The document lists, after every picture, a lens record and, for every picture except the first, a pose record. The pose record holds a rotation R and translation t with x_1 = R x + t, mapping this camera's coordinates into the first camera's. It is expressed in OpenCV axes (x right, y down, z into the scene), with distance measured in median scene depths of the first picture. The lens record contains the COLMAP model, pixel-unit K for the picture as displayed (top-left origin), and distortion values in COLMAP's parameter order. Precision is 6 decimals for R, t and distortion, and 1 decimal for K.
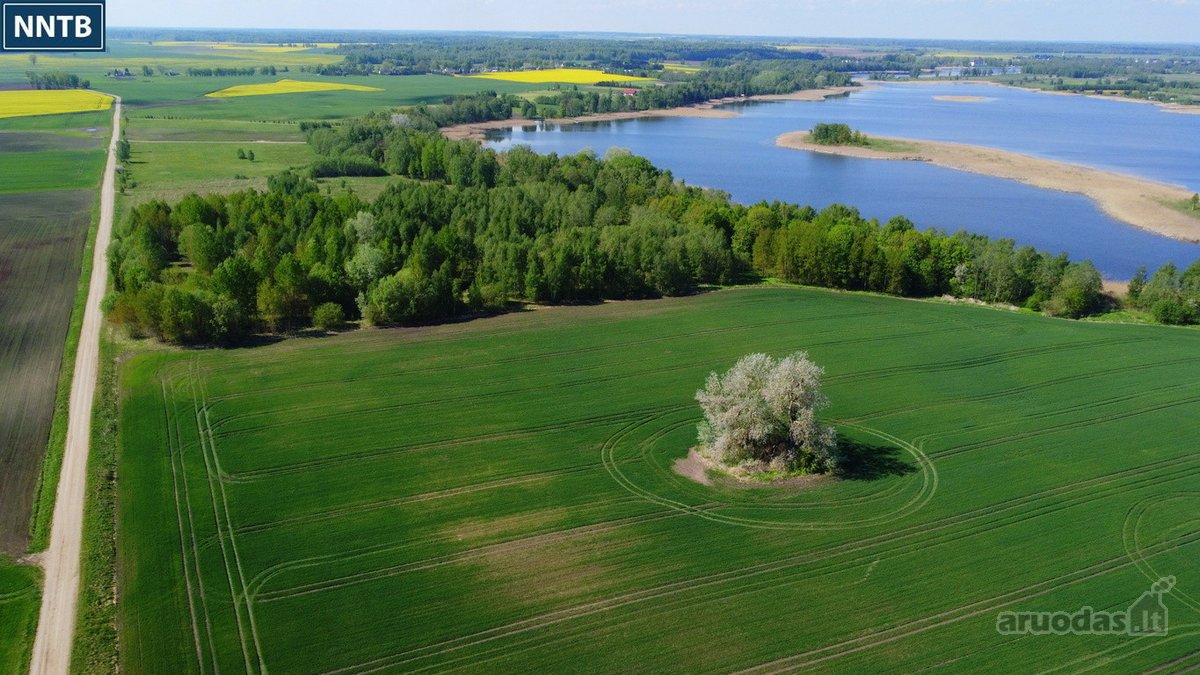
lens RADIAL K [[909.1, 0, 600.0], [0, 909.1, 337.5], [0, 0, 1]] dist [-0.002472, -0.001158]
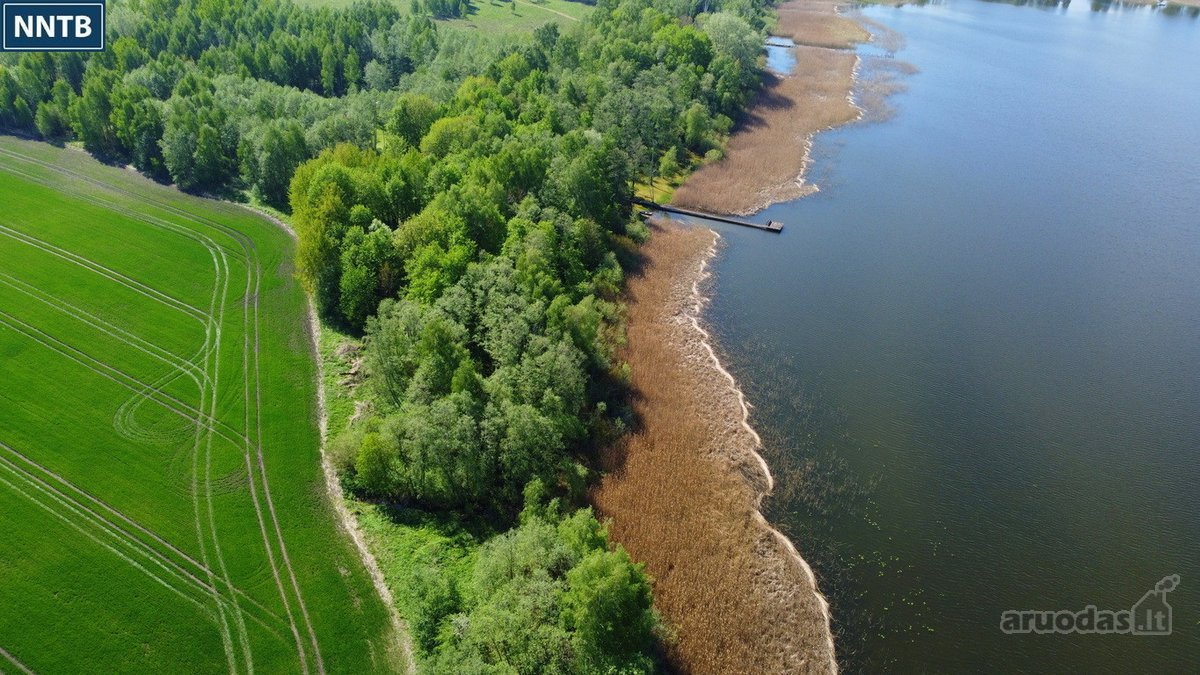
lens RADIAL K [[909.1, 0, 600.0], [0, 909.1, 337.5], [0, 0, 1]] dist [-0.002472, -0.001158]
pose [[0.597889, 0.412034, -0.687573, 0.821010], [-0.296149, 0.910630, 0.288182, -0.242179], [0.744866, 0.031323, 0.666479, 0.740613]]
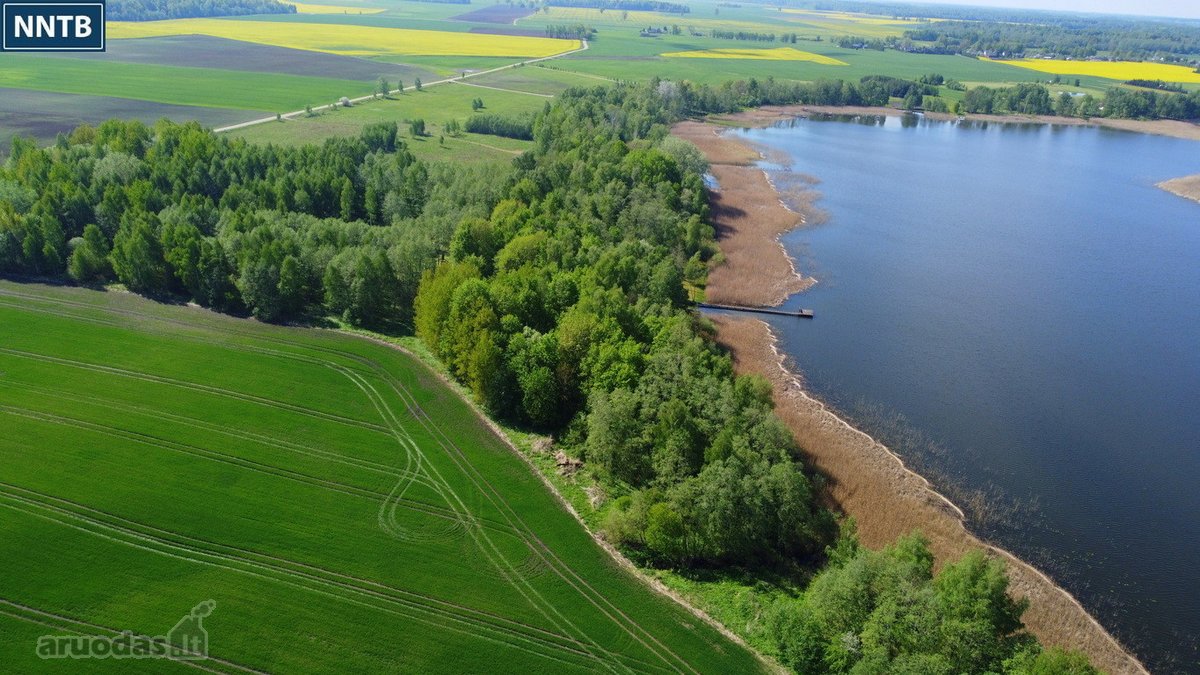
lens RADIAL K [[909.1, 0, 600.0], [0, 909.1, 337.5], [0, 0, 1]] dist [-0.002472, -0.001158]
pose [[0.764320, 0.260563, -0.589849, 0.717457], [-0.246624, 0.963301, 0.105961, -0.173944], [0.595812, 0.064483, 0.800531, 0.549601]]
